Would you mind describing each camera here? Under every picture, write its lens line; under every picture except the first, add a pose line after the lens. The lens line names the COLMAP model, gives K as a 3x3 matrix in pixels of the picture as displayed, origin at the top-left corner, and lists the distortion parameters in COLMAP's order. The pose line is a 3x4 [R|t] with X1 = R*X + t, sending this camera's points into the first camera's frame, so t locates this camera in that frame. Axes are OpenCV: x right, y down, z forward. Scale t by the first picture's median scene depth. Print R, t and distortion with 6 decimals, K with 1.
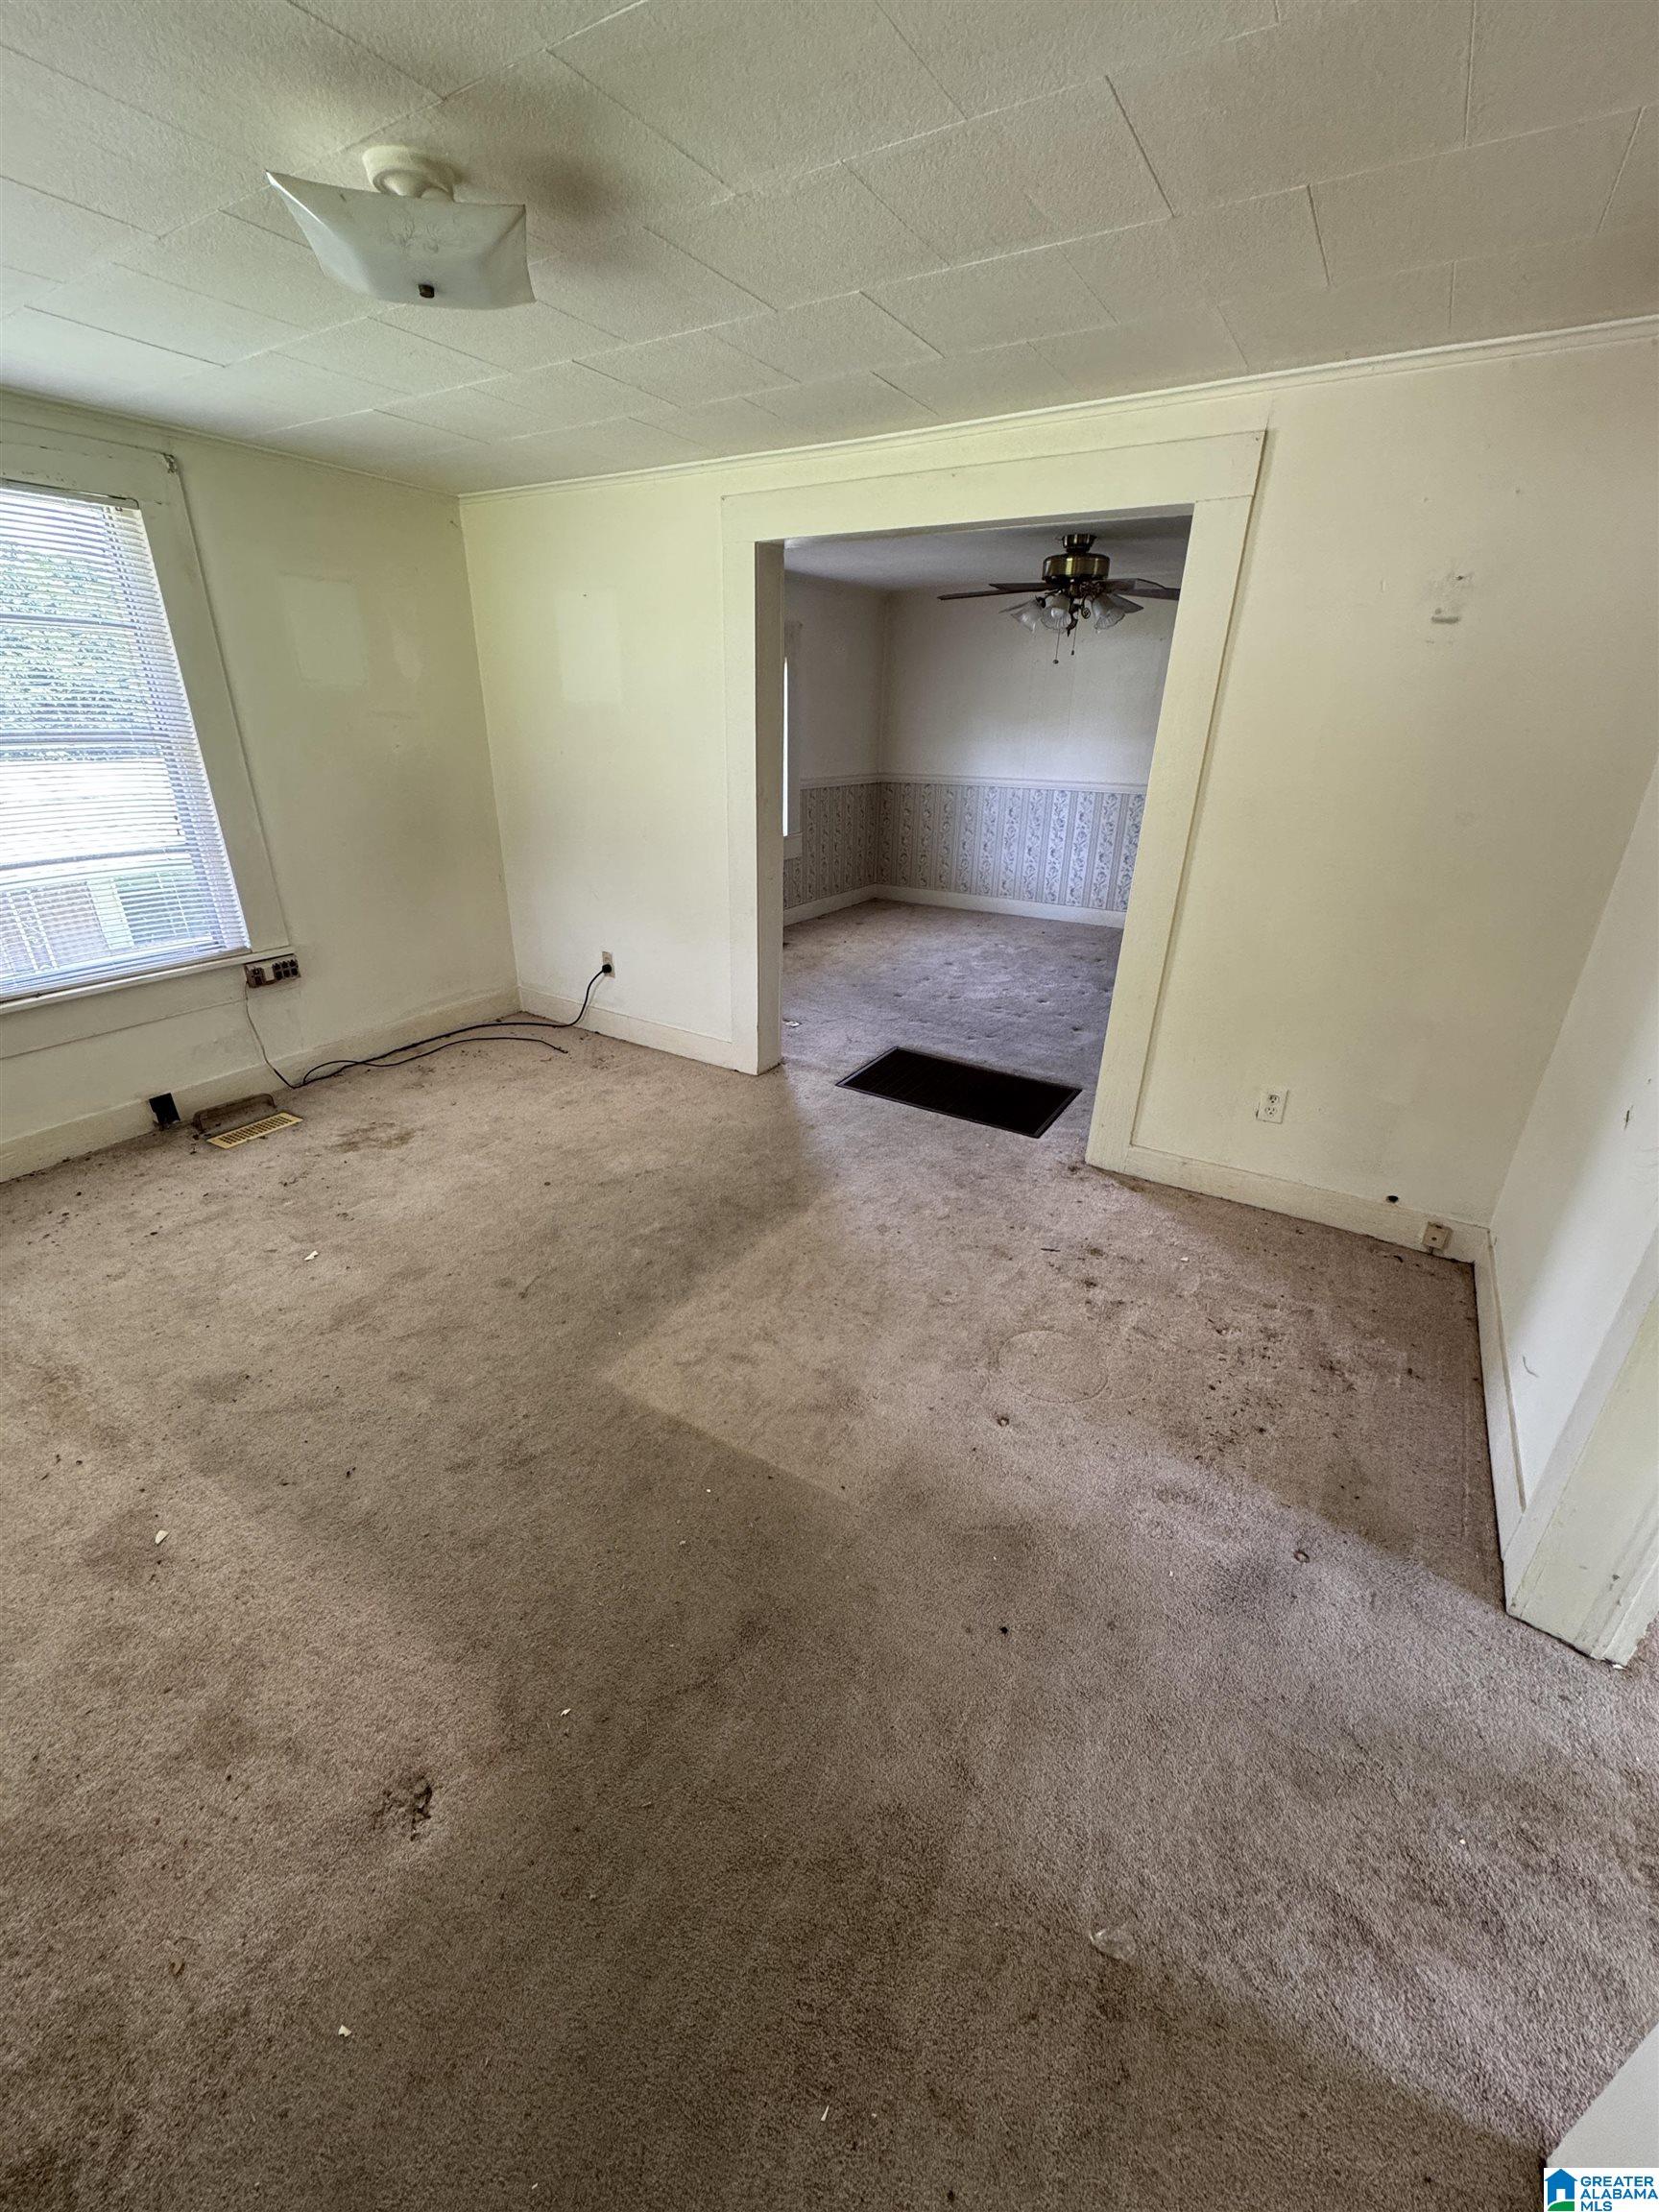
lens RADIAL K [[886.8, 0, 829.5], [0, 886.8, 1106.0], [0, 0, 1]] dist [0.000197, -0.000259]
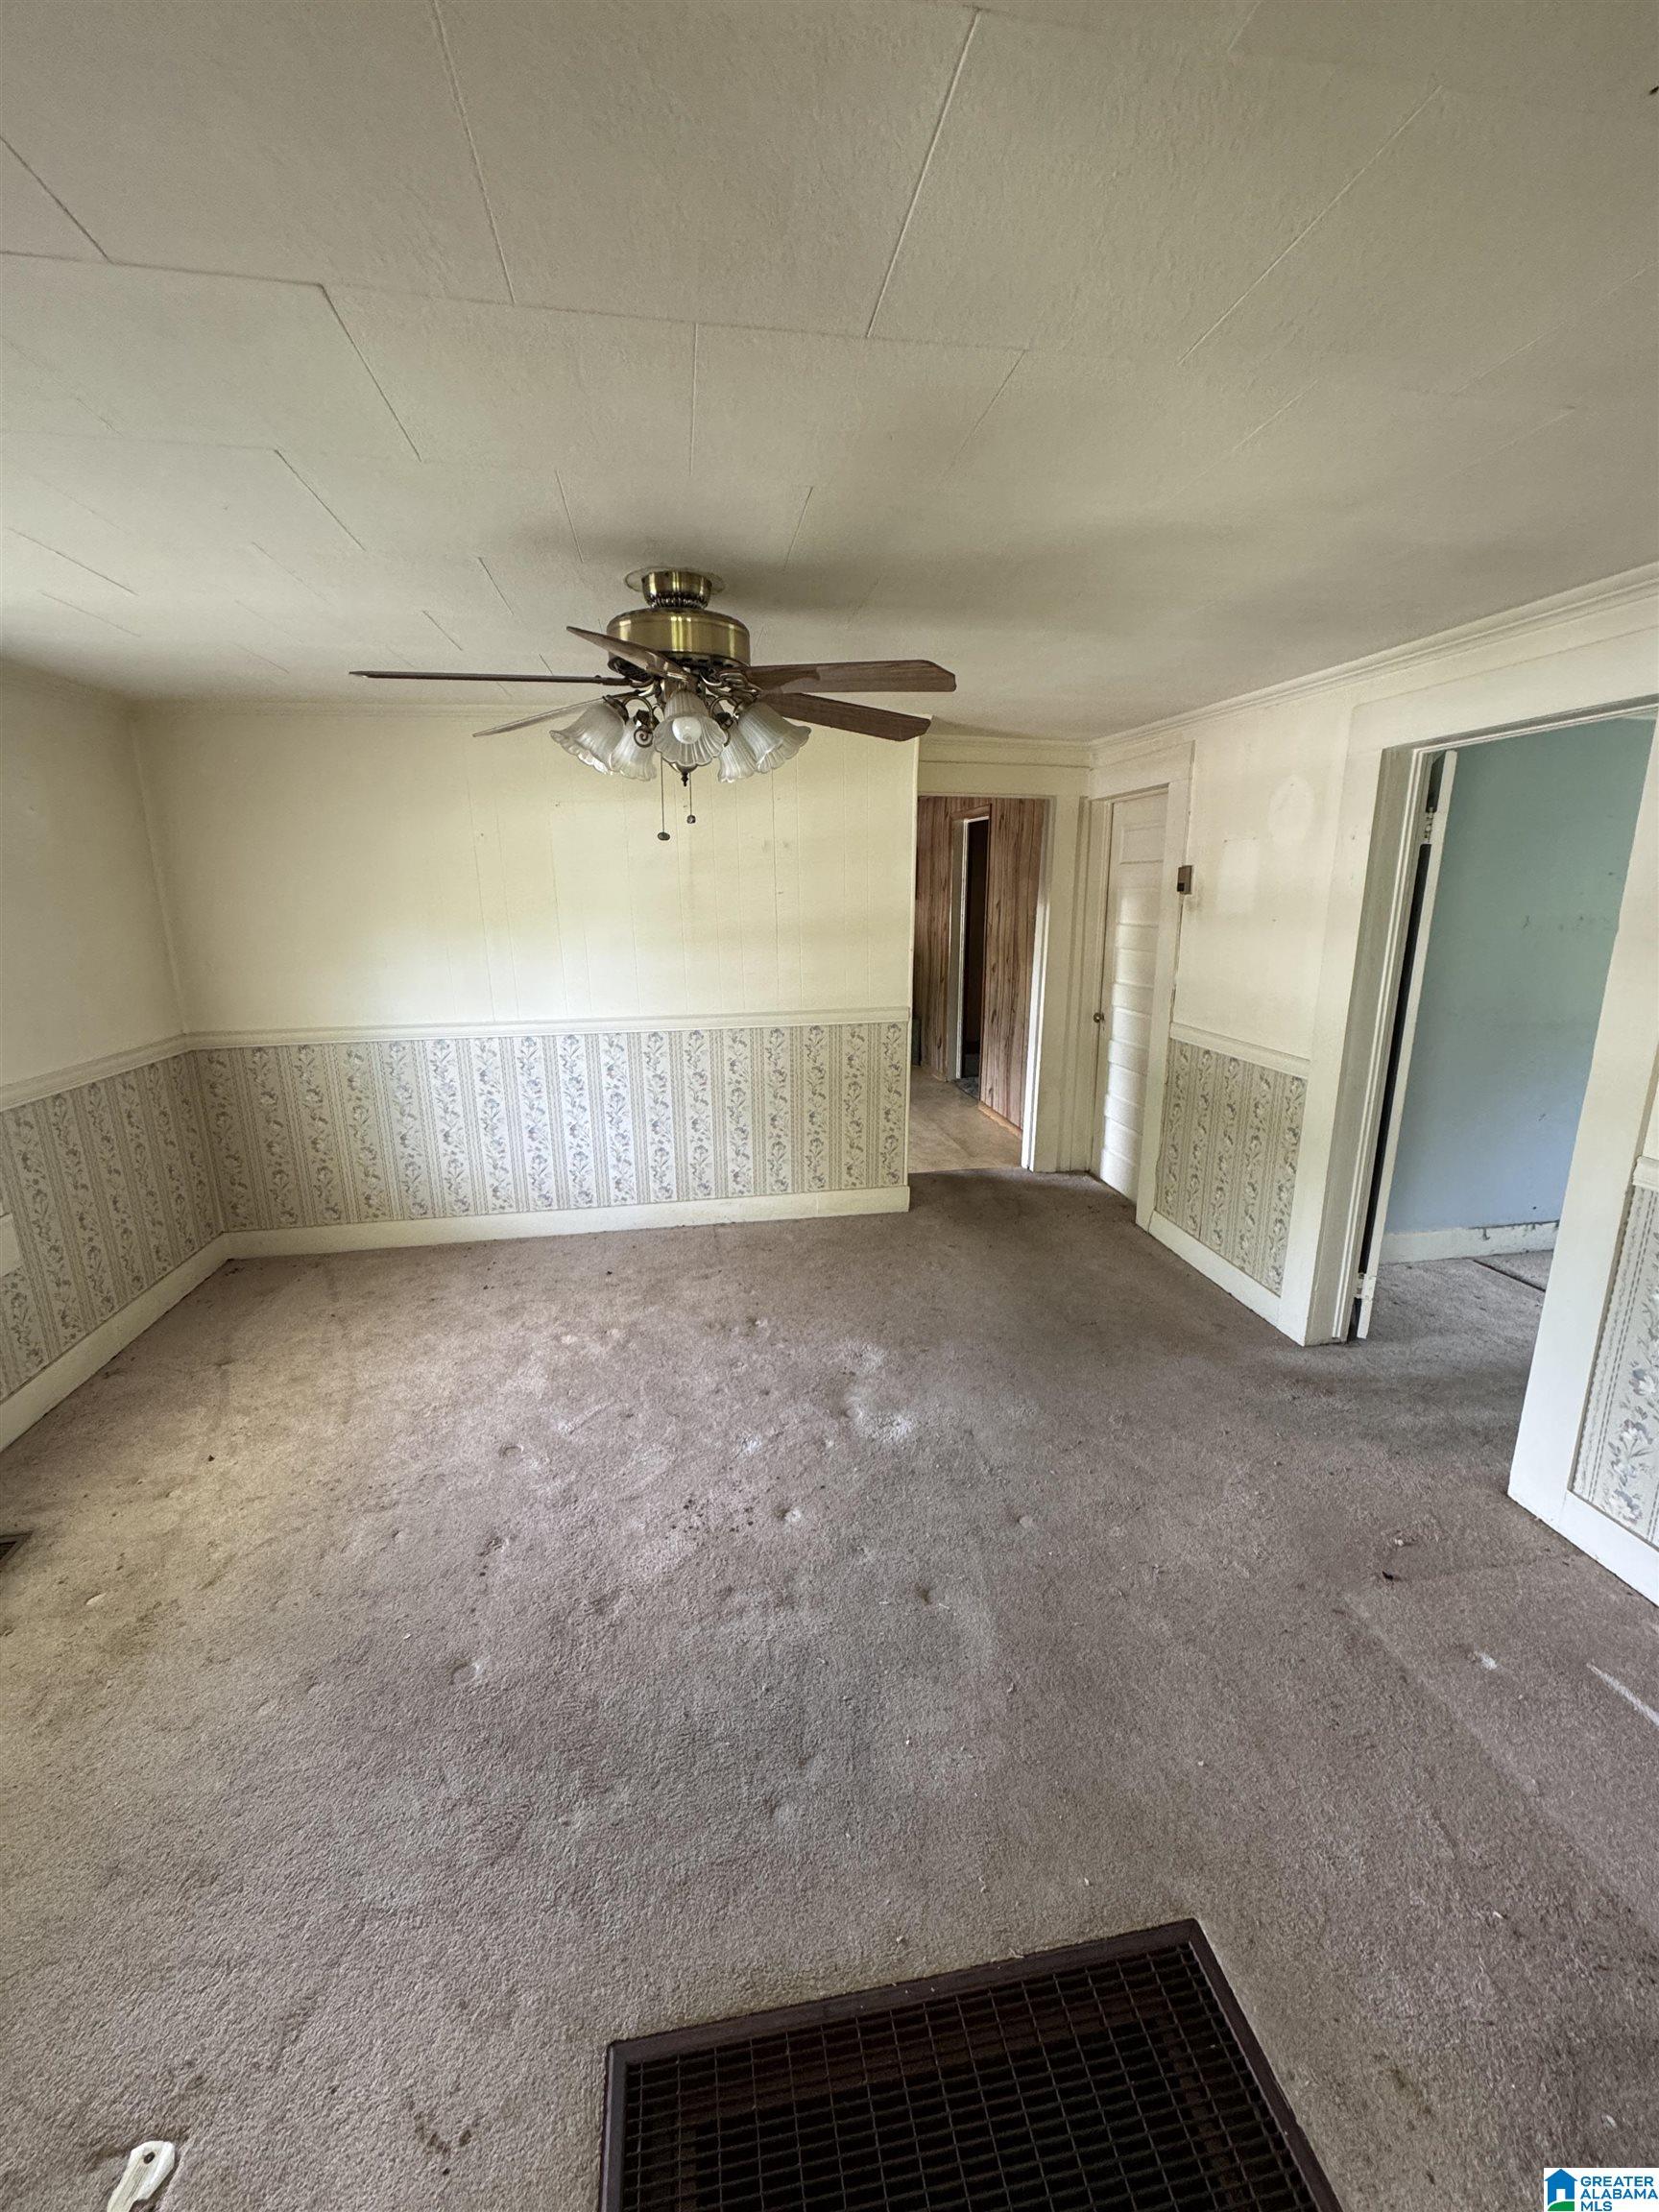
lens RADIAL K [[886.8, 0, 829.5], [0, 886.8, 1106.0], [0, 0, 1]] dist [0.000197, -0.000259]
pose [[0.749830, -0.179361, 0.636855, -0.000567], [0.288354, 0.954920, -0.070567, -0.250193], [-0.595489, 0.236553, 0.767747, 0.509914]]
